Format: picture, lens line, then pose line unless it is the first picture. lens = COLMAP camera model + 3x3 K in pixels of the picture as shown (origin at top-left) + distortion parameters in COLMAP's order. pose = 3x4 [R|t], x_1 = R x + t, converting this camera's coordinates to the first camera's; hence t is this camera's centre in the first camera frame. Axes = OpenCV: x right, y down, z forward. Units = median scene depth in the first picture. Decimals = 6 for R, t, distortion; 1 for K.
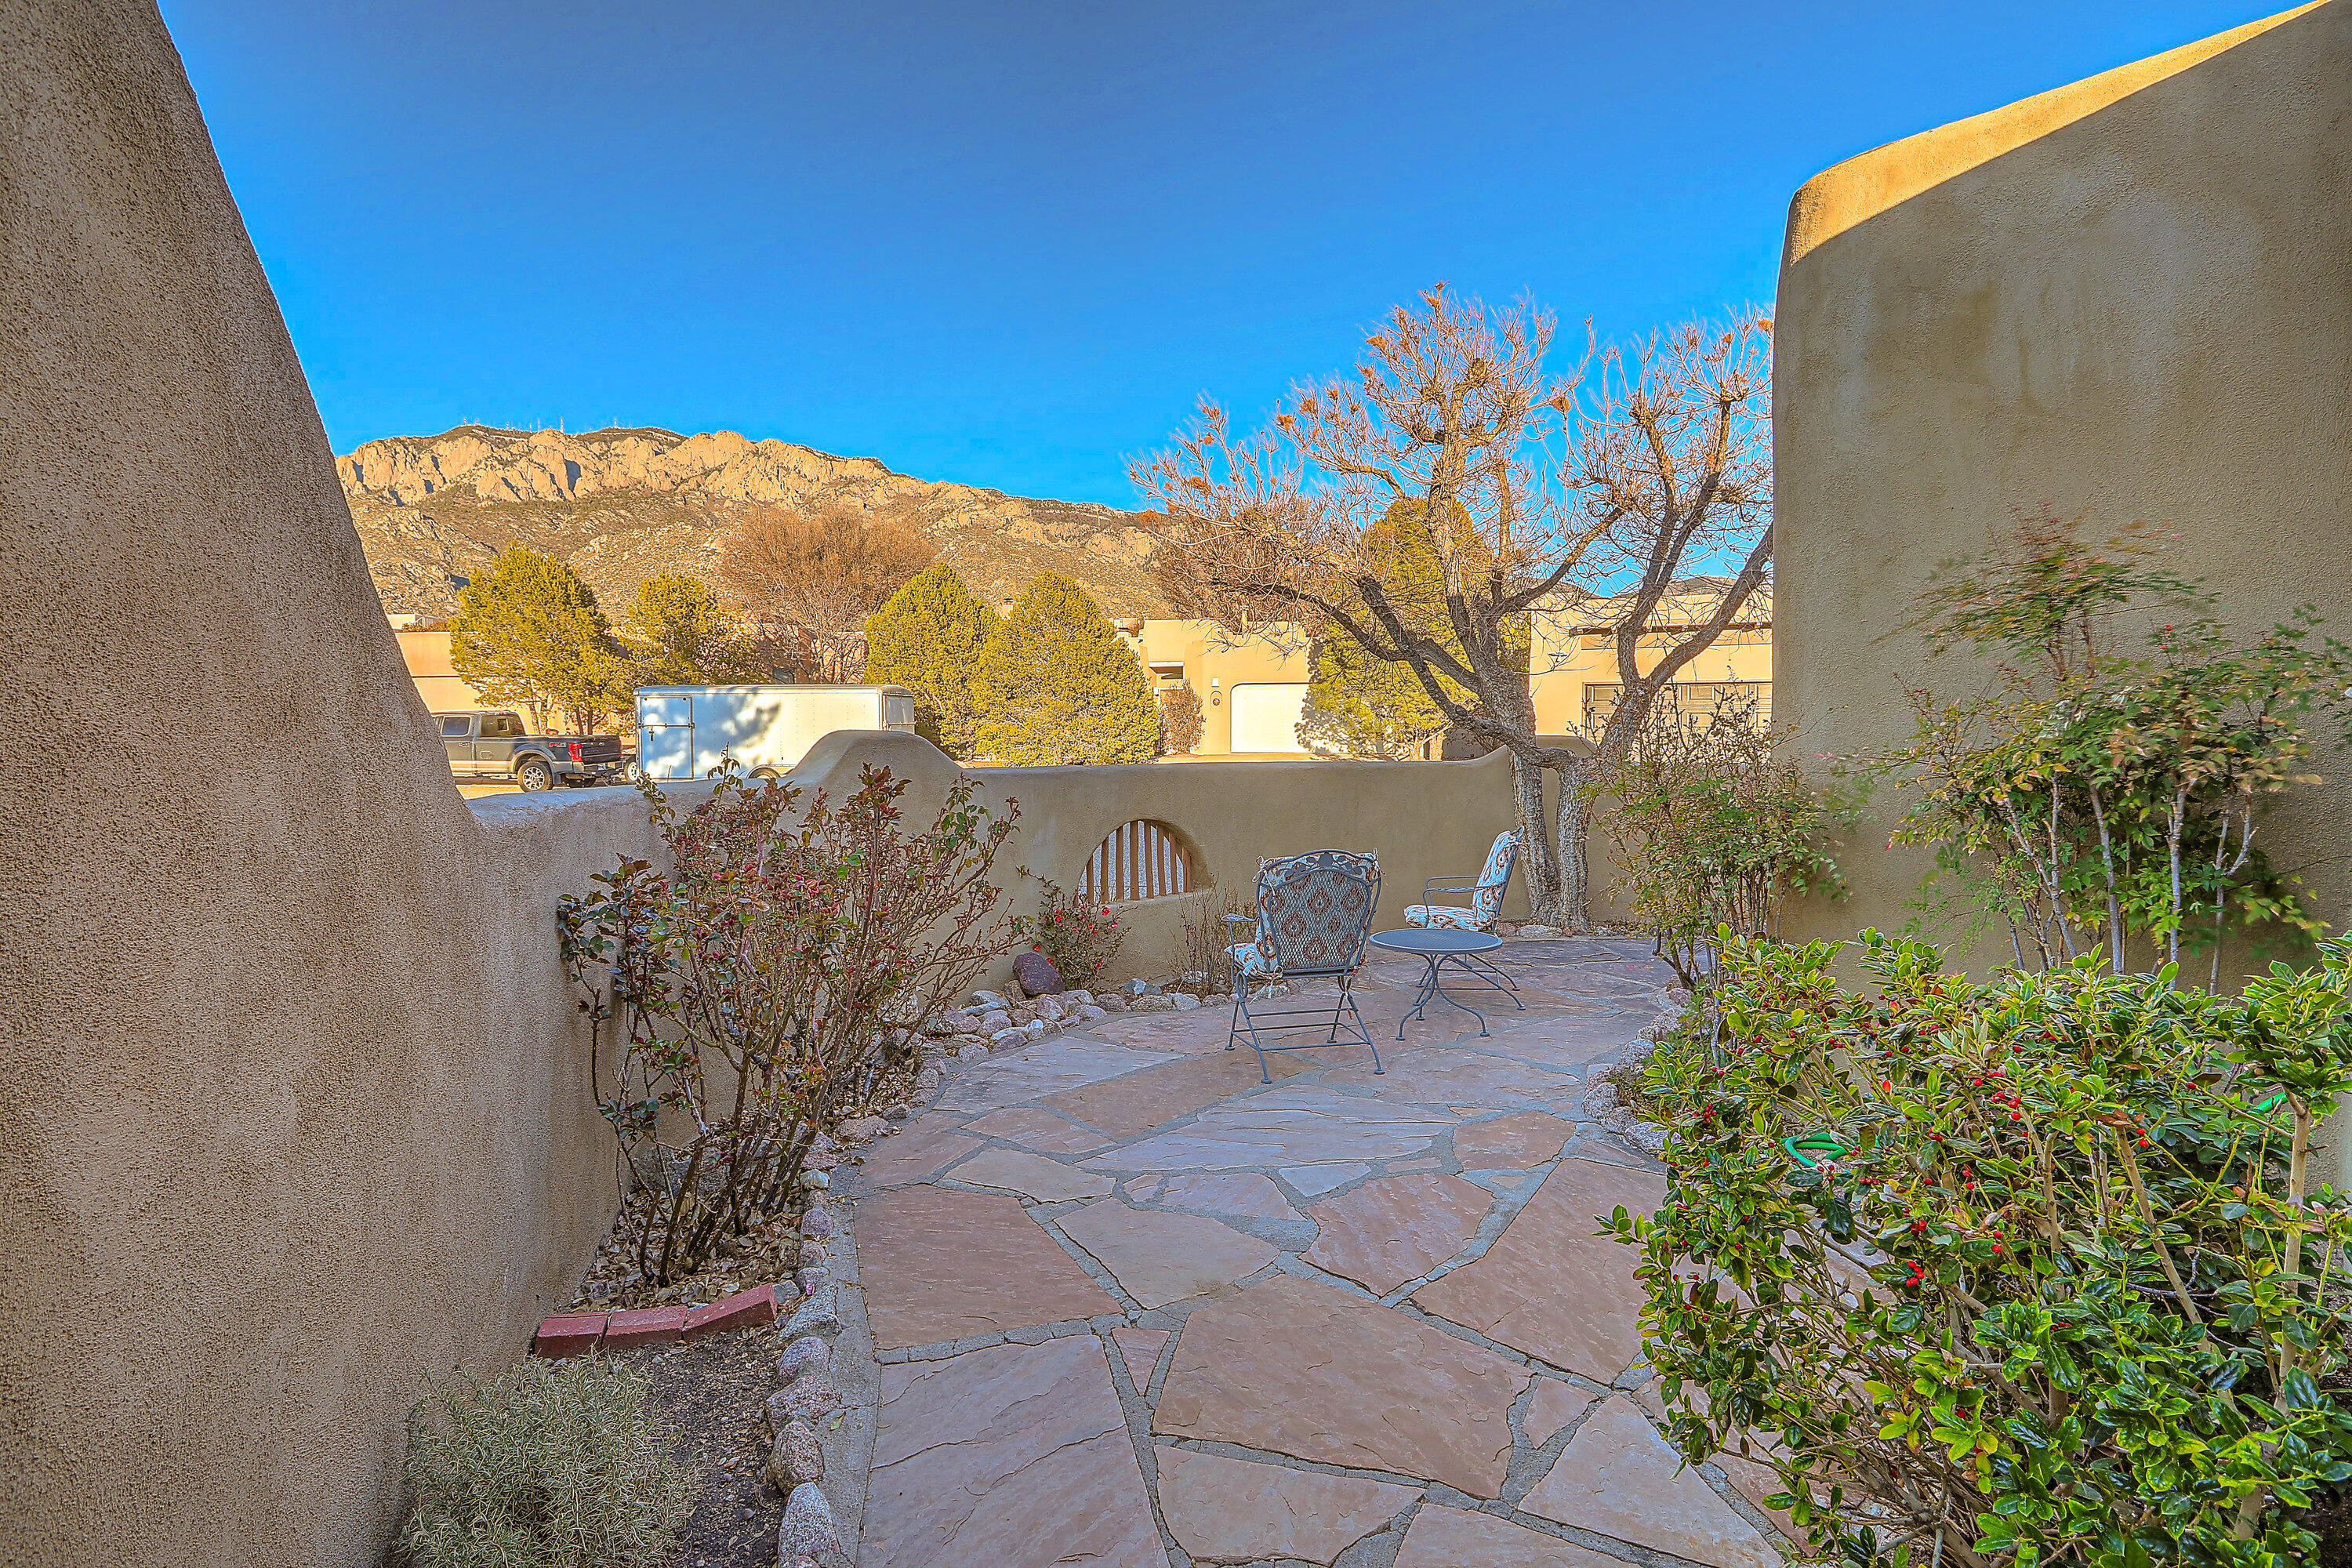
lens RADIAL K [[1068.4, 0, 1184.0], [0, 1068.4, 780.9], [0, 0, 1]] dist [-0.050983, 0.018801]
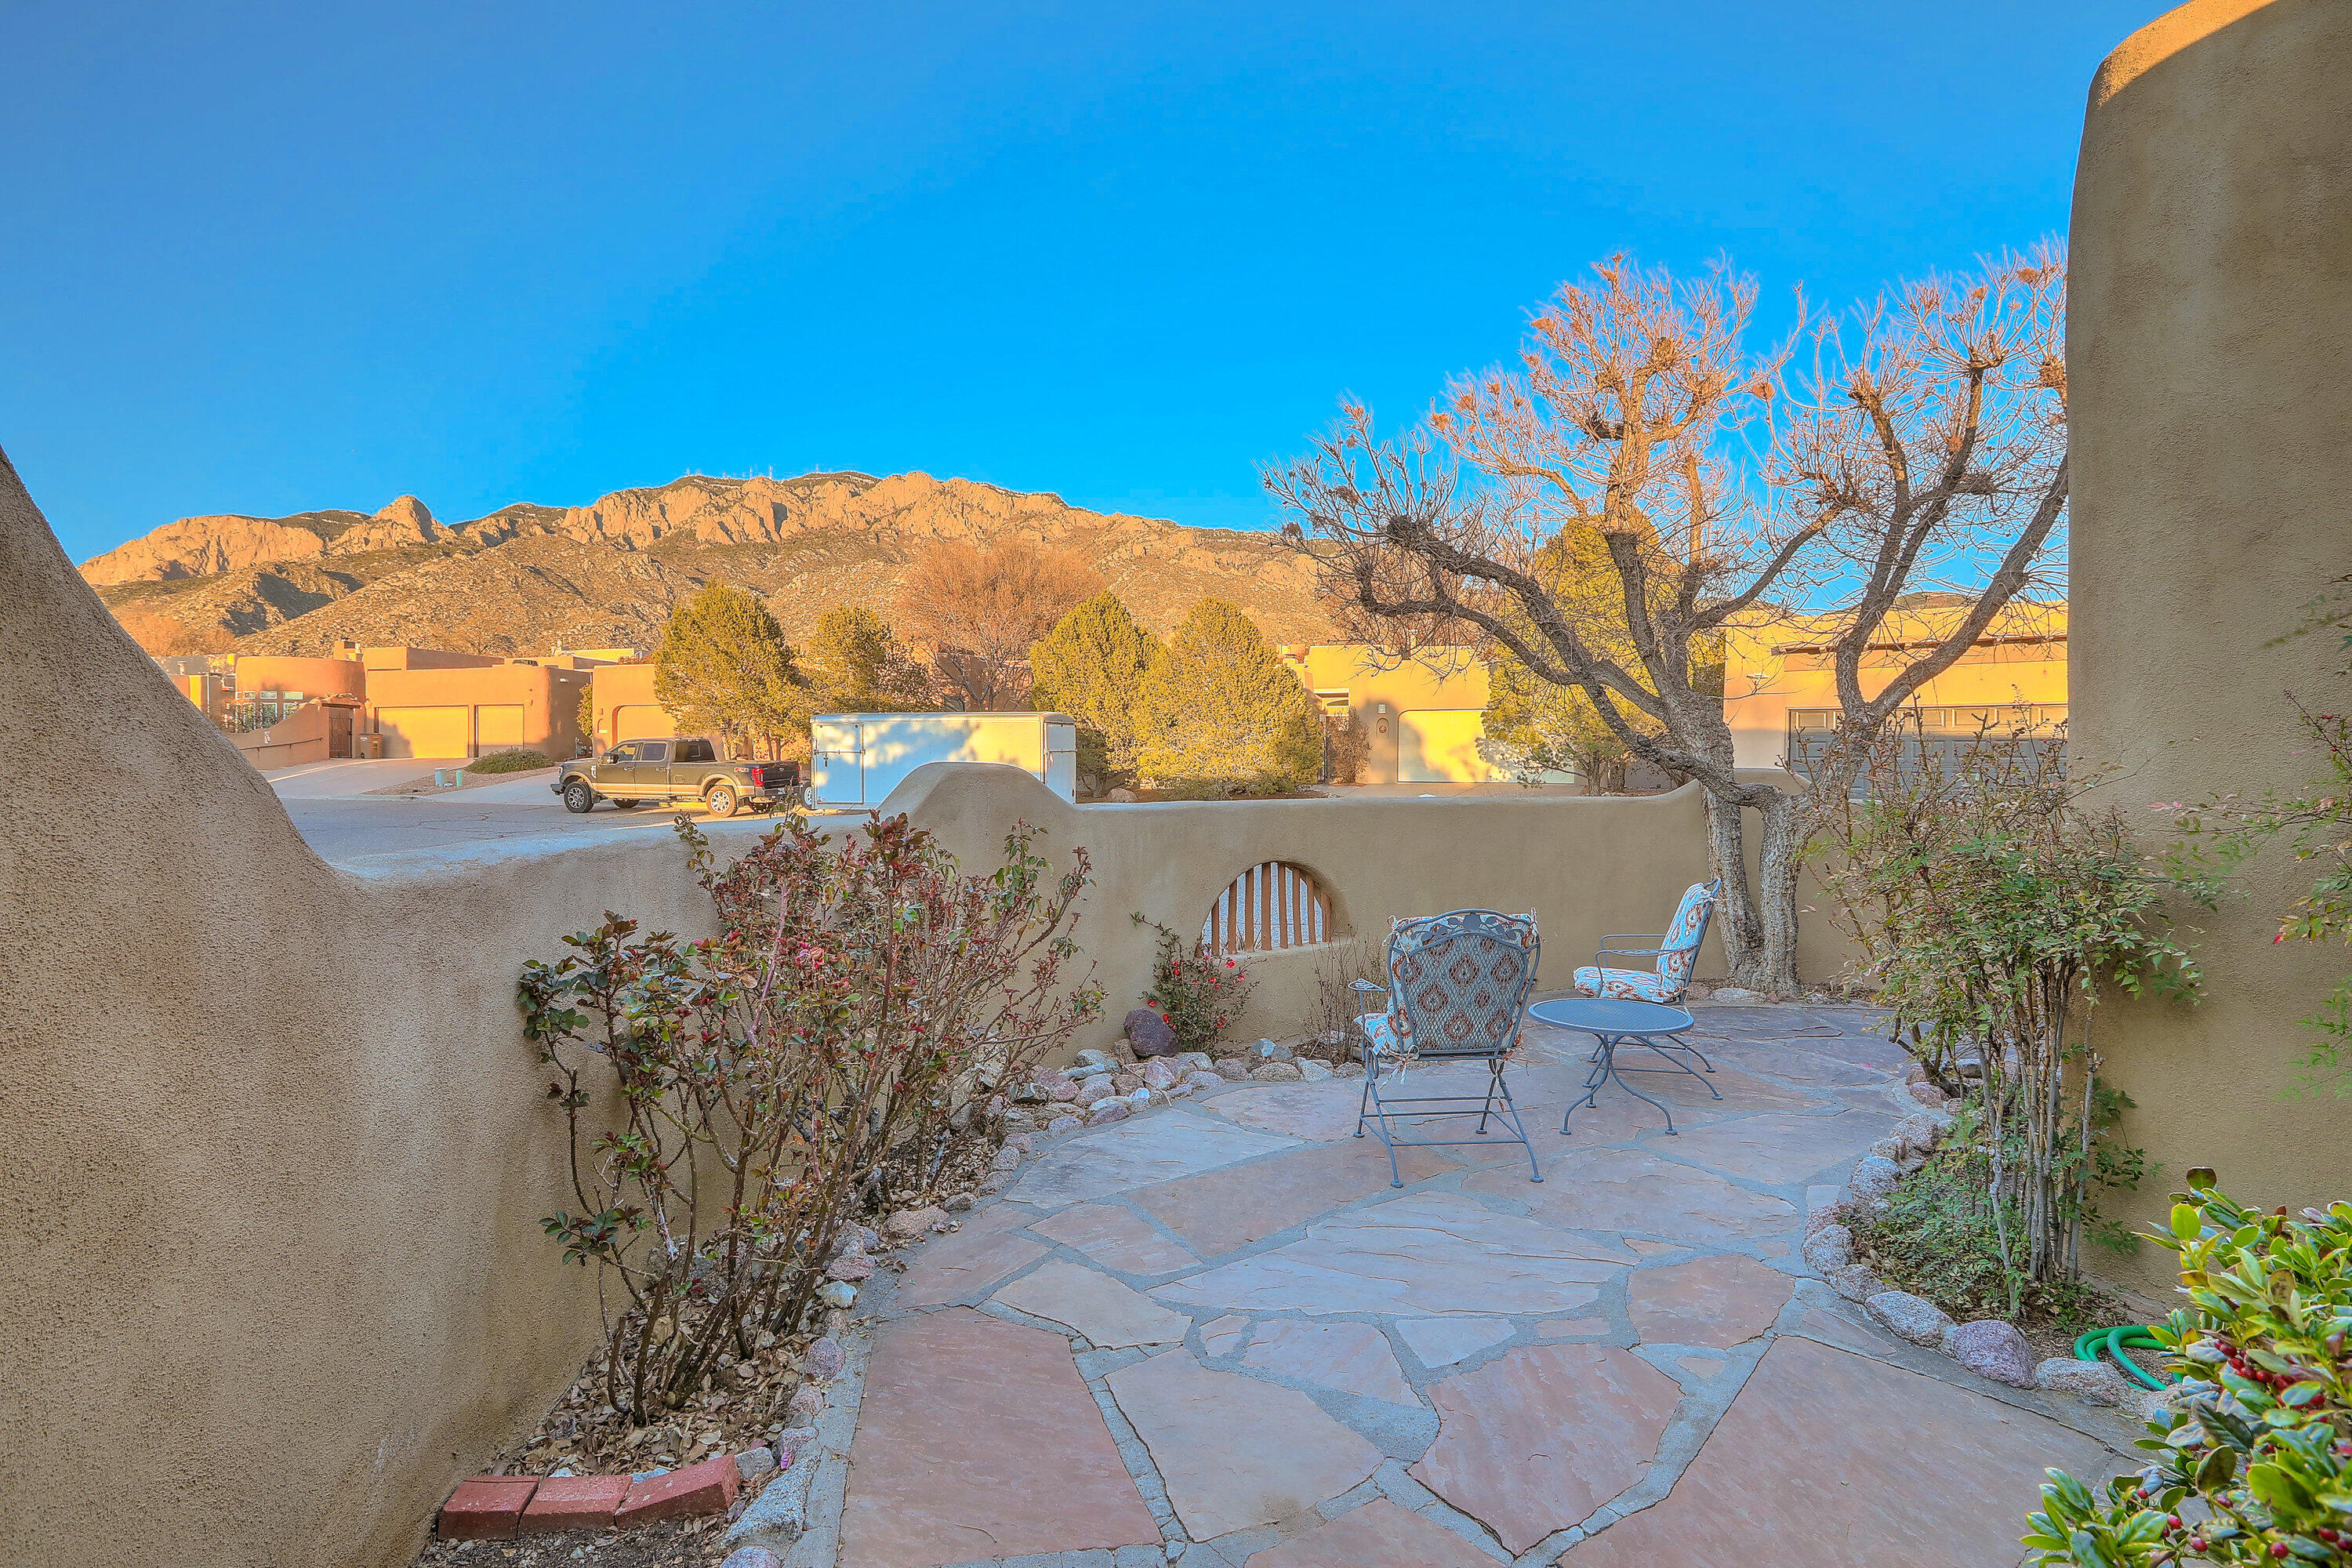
lens RADIAL K [[1068.4, 0, 1184.0], [0, 1068.4, 780.9], [0, 0, 1]] dist [-0.050983, 0.018801]
pose [[0.987545, 0.006492, -0.157202, 0.034411], [-0.010408, 0.999655, -0.024098, -0.011480], [0.156991, 0.025434, 0.987272, 0.119354]]
